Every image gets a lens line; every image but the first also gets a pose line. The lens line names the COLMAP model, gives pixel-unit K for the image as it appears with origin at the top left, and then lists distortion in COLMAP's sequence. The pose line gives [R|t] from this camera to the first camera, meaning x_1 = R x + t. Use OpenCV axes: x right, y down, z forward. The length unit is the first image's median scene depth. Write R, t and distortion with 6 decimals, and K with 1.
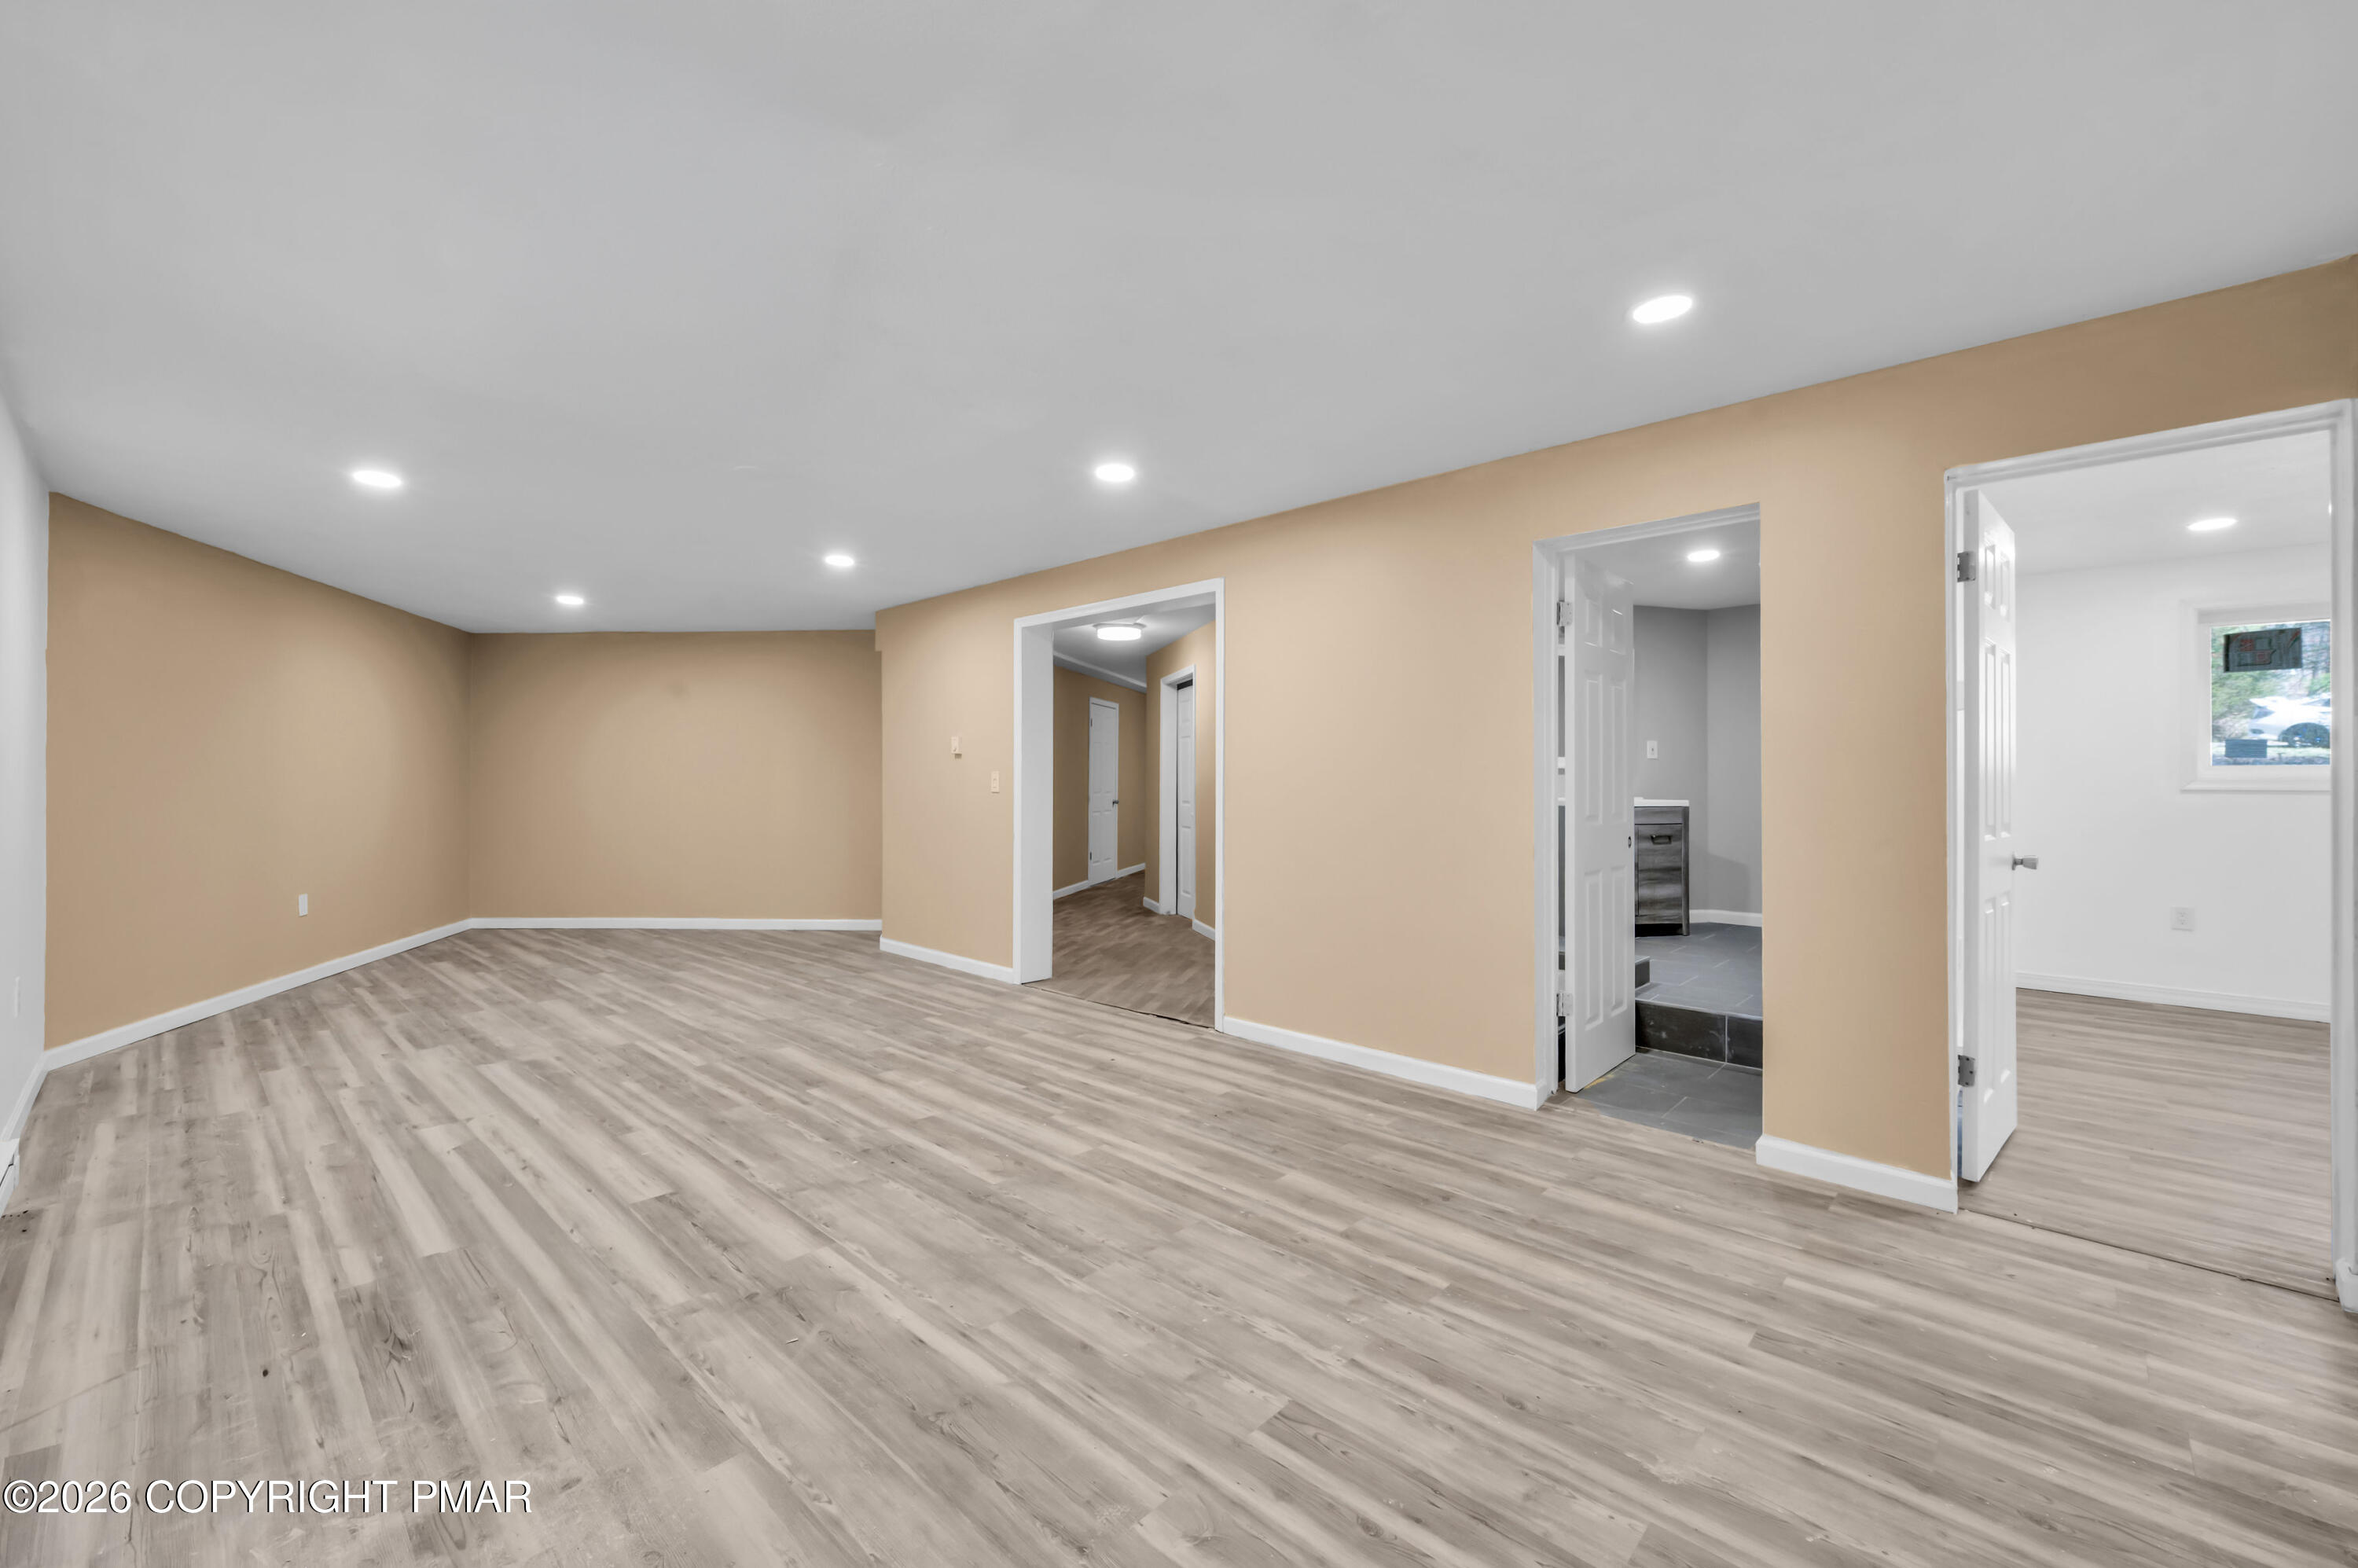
lens RADIAL K [[940.2, 0, 1176.4], [0, 940.2, 772.2], [0, 0, 1]] dist [0.001678, 0.000367]
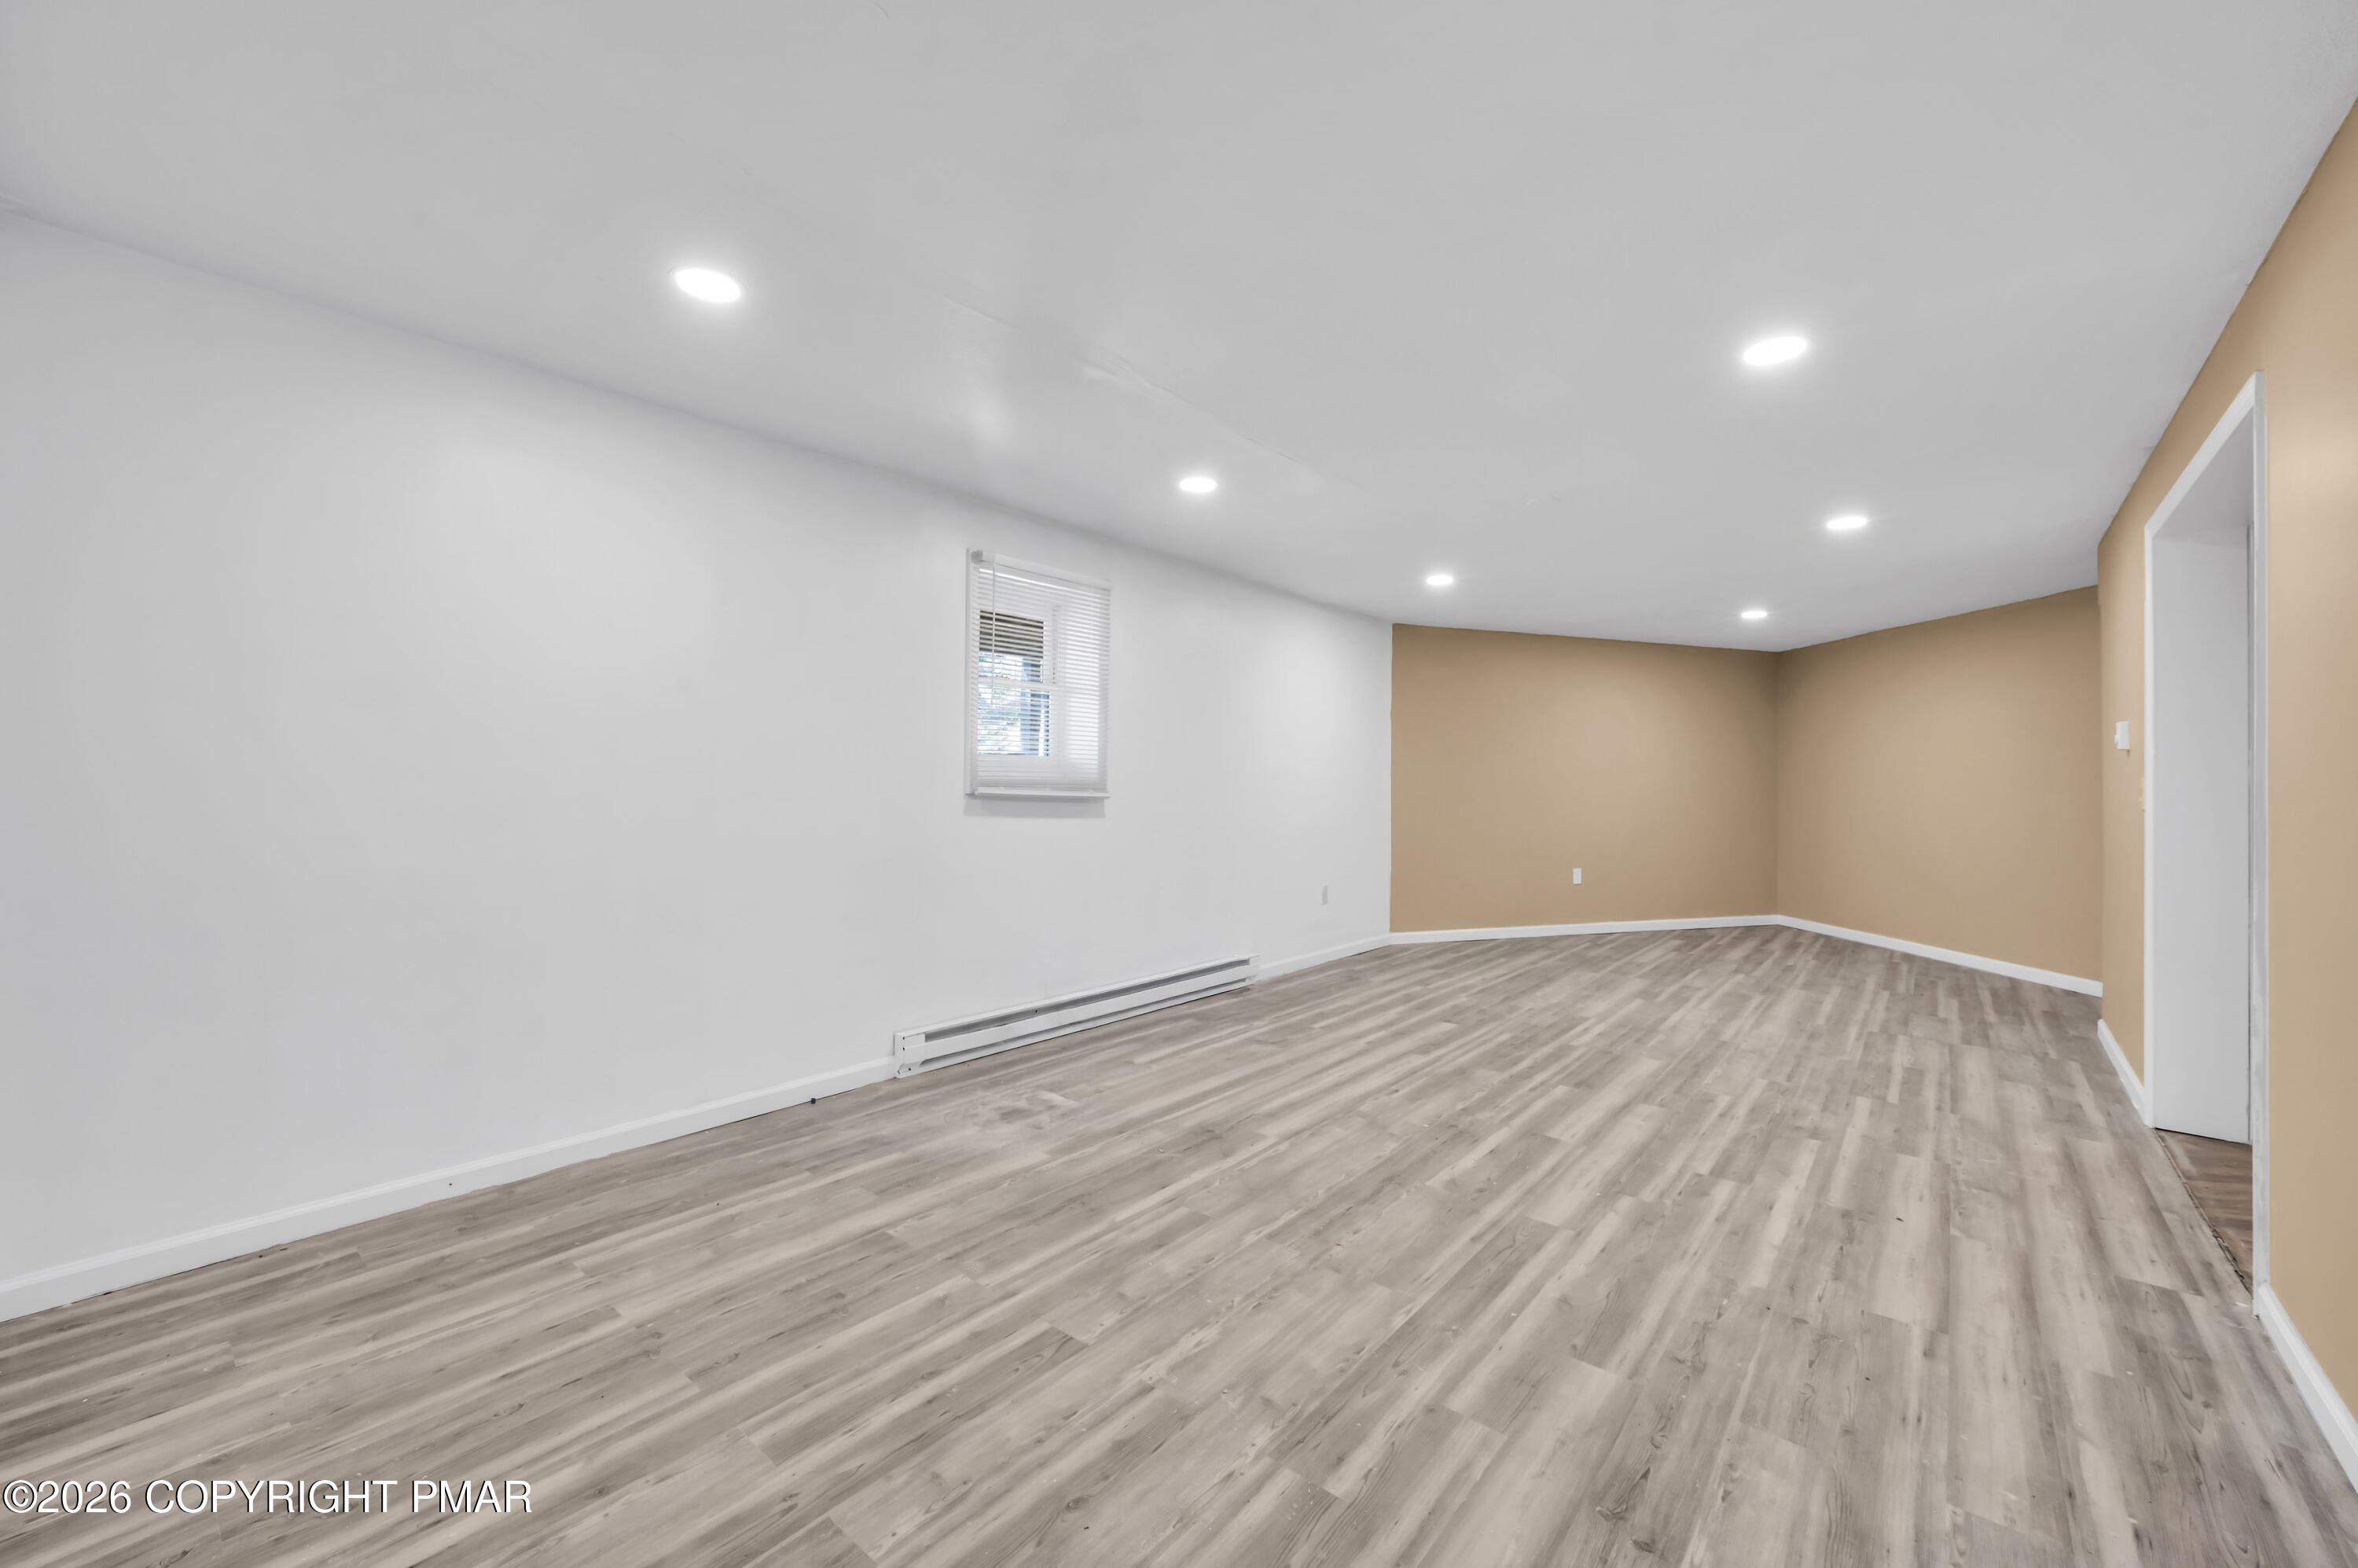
lens RADIAL K [[940.2, 0, 1185.0], [0, 940.2, 781.7], [0, 0, 1]] dist [0.001678, 0.000367]
pose [[0.063242, -0.000246, -0.997998, 0.967420], [-0.001041, 0.999999, -0.000312, 0.008854], [0.997998, 0.001058, 0.063242, 0.824466]]
